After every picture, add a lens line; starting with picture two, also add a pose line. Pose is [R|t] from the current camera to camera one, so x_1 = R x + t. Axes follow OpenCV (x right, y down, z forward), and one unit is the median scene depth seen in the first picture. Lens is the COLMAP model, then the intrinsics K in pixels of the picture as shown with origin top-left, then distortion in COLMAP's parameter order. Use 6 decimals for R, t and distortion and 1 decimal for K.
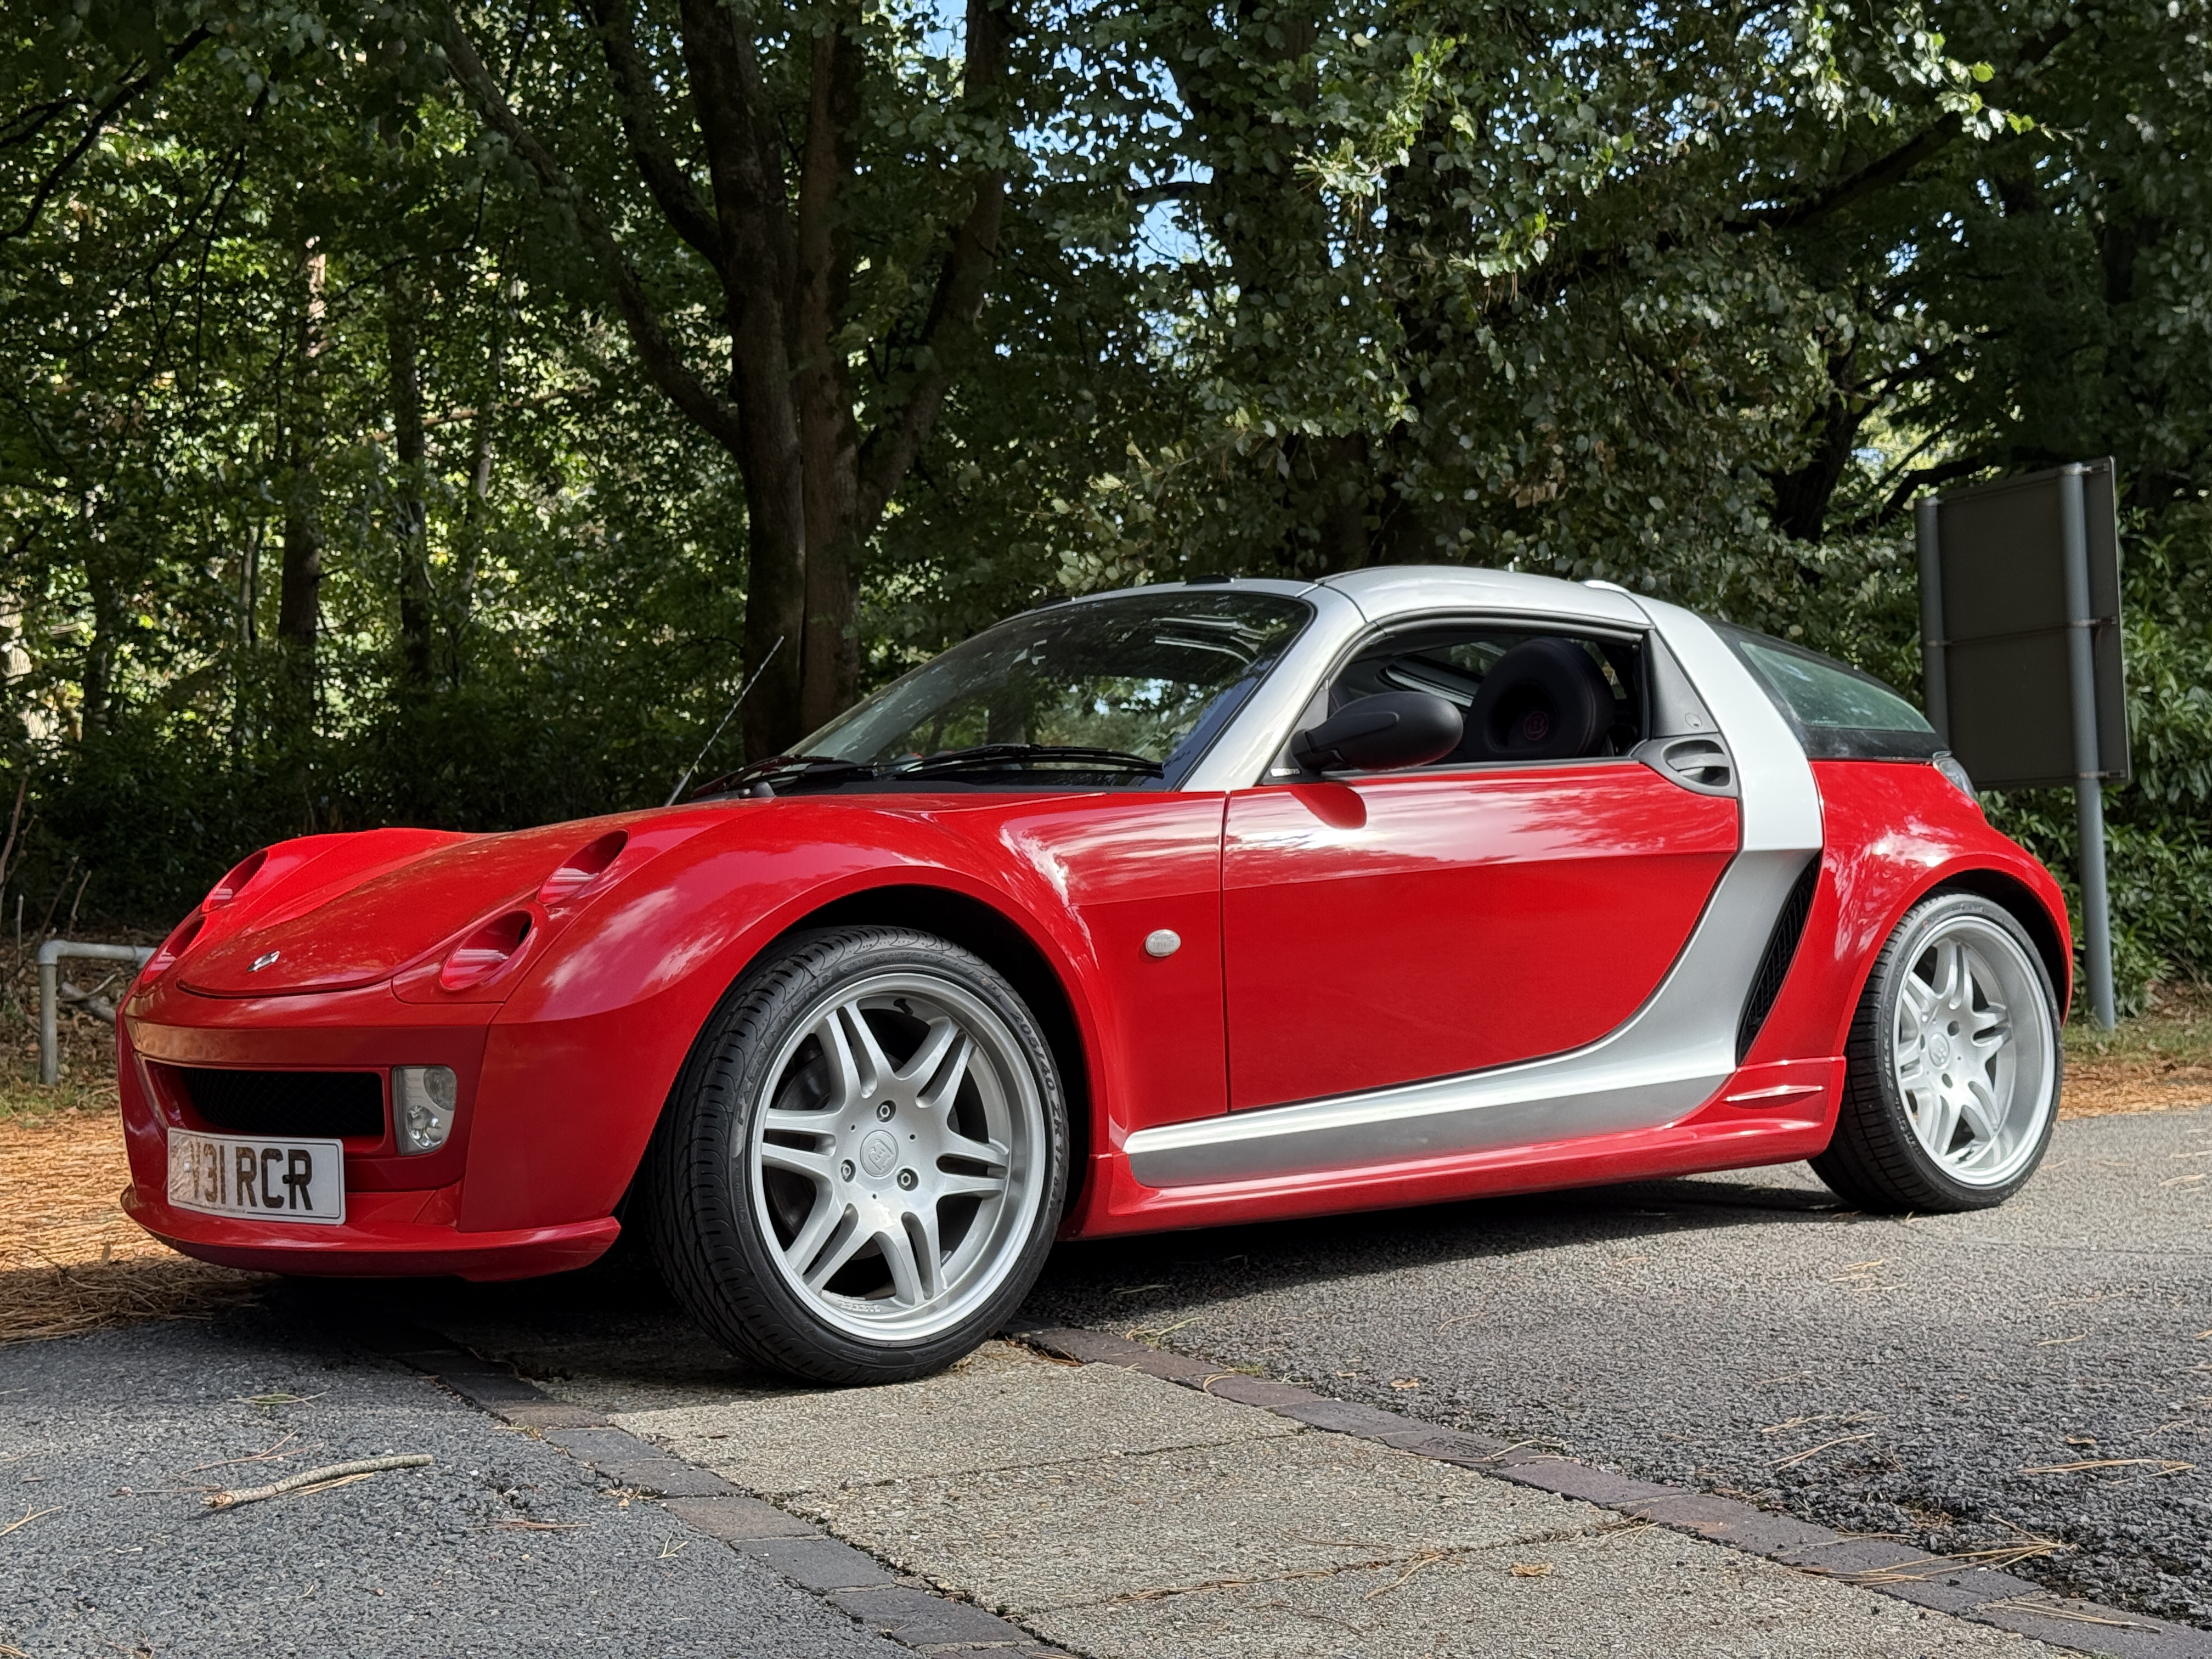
lens RADIAL K [[3108.8, 0, 1111.9], [0, 3108.8, 841.5], [0, 0, 1]] dist [0.083315, 0.000000]
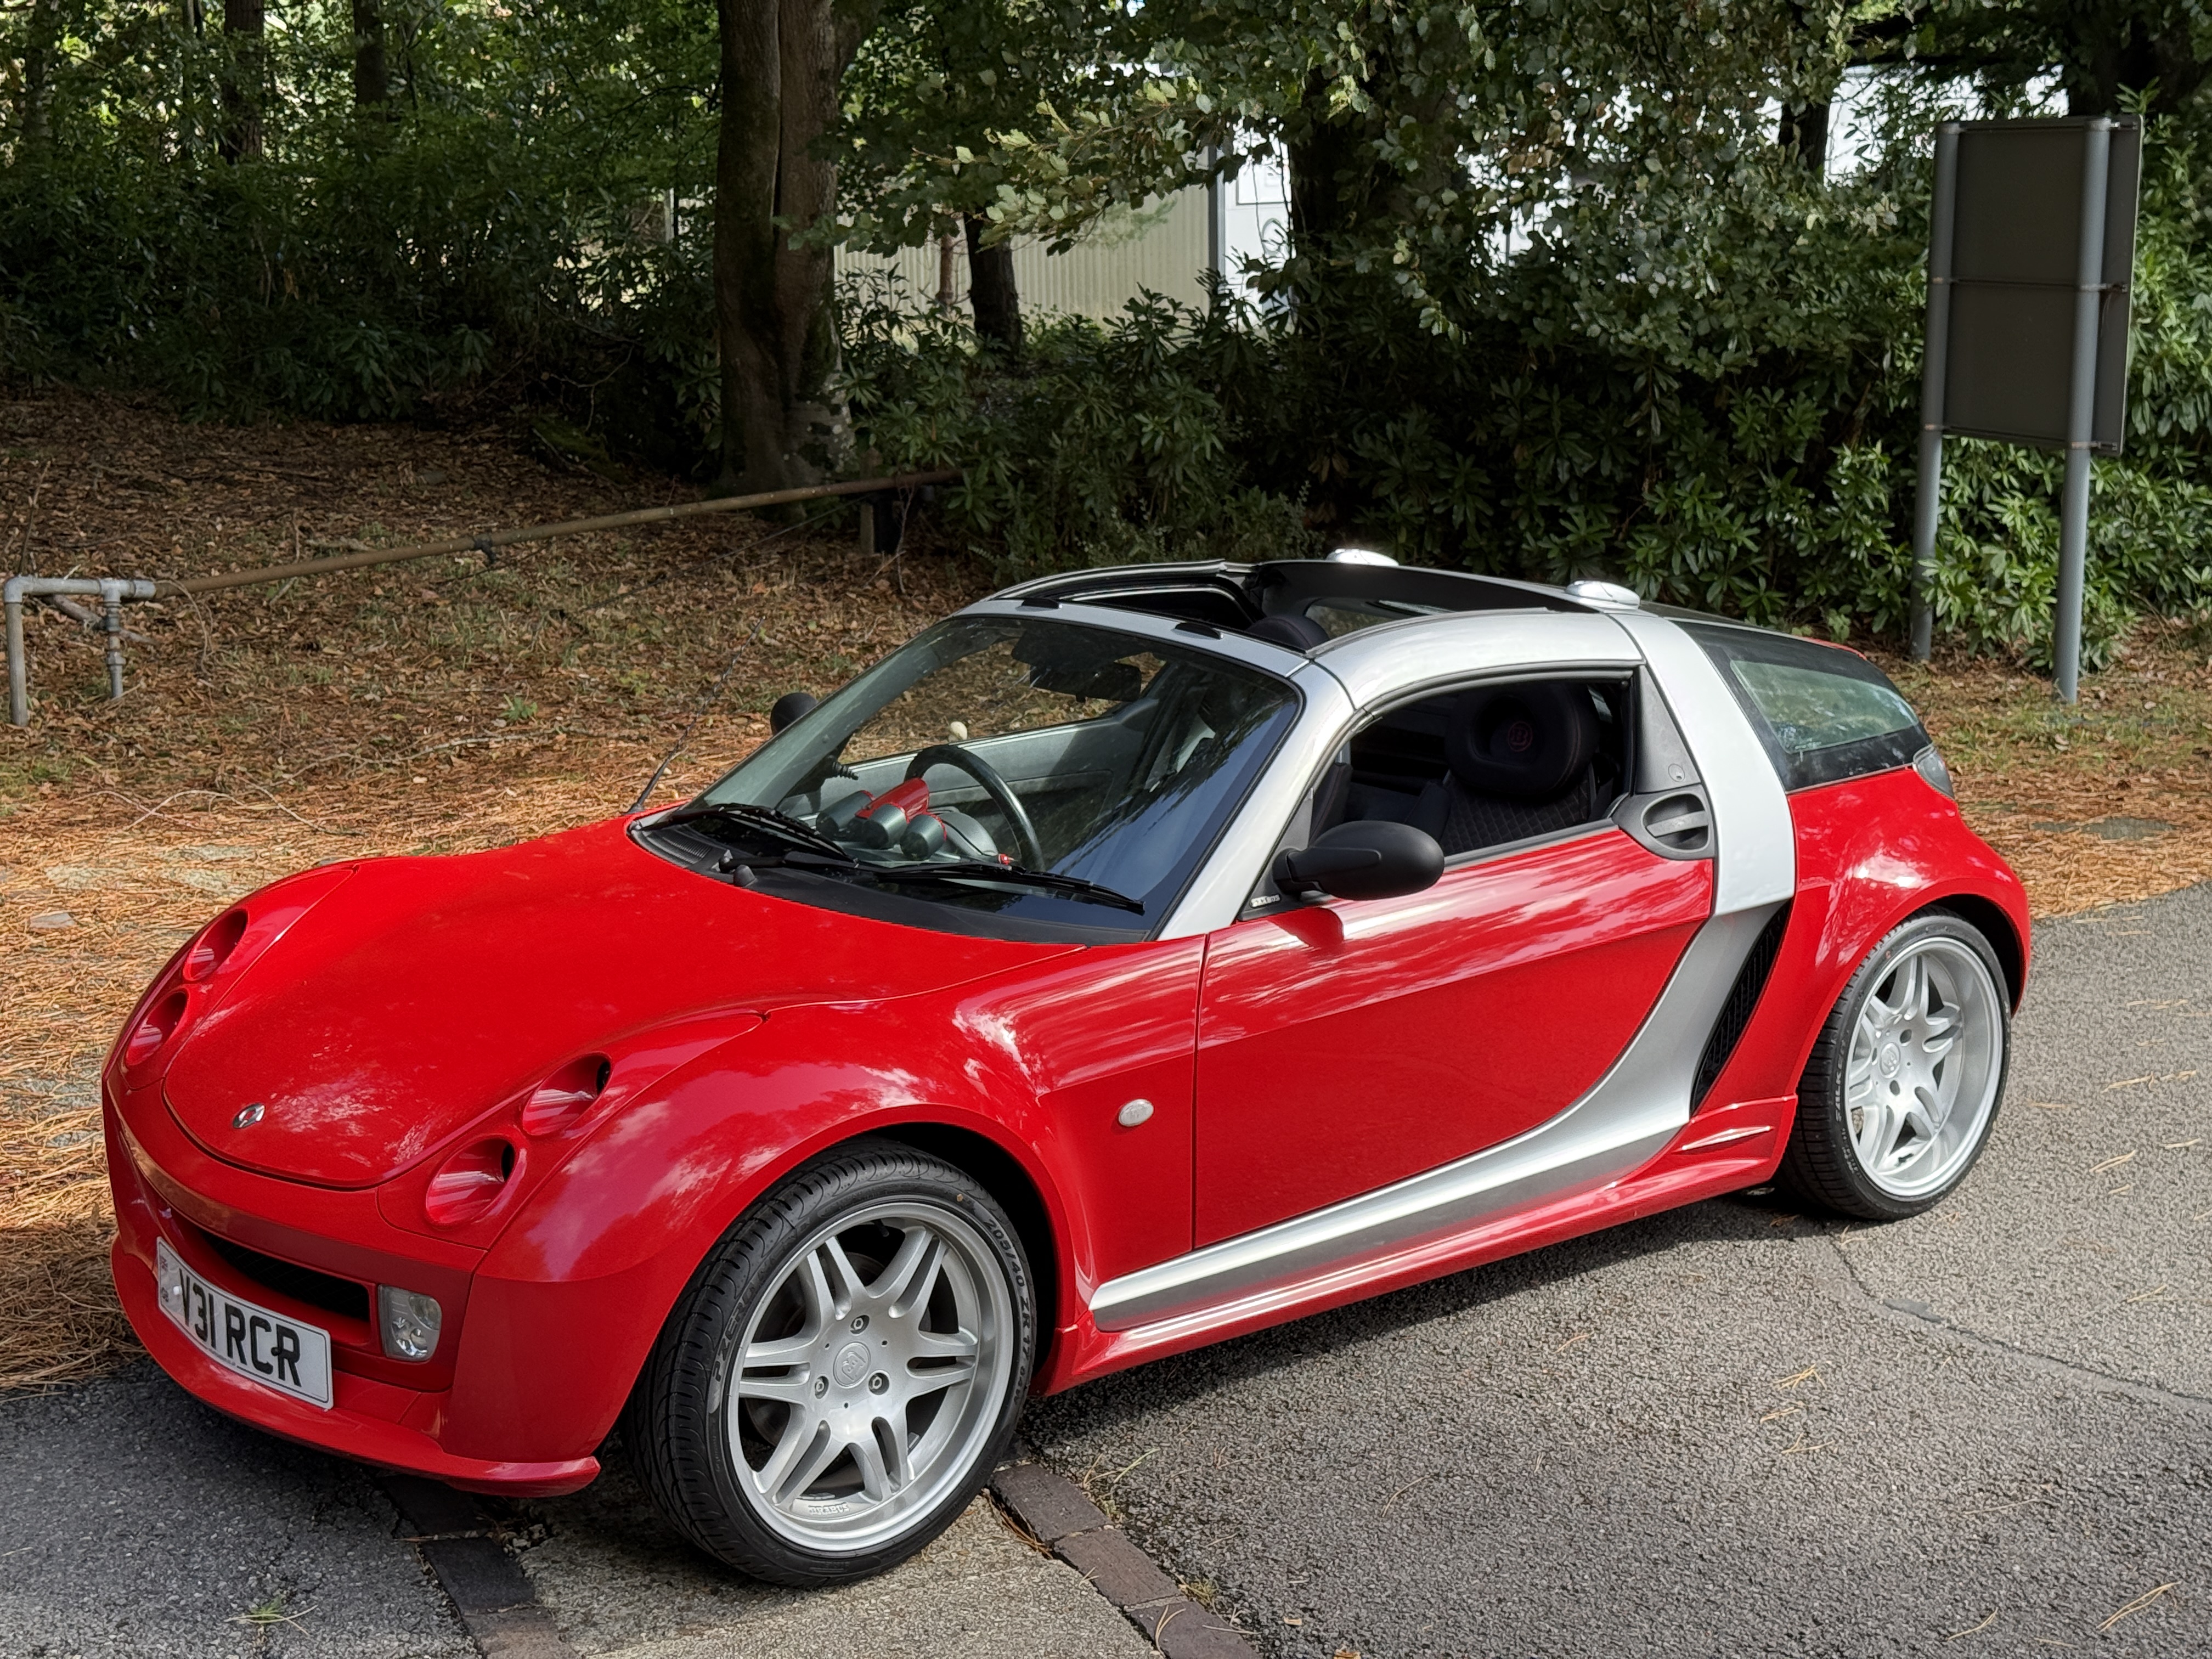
lens RADIAL K [[3108.8, 0, 1111.9], [0, 3108.8, 829.8], [0, 0, 1]] dist [0.083315, 0.000000]
pose [[0.999083, 0.039607, 0.016274, -0.009745], [-0.042215, 0.974719, 0.219410, -0.235079], [-0.007173, -0.219895, 0.975497, 0.023883]]
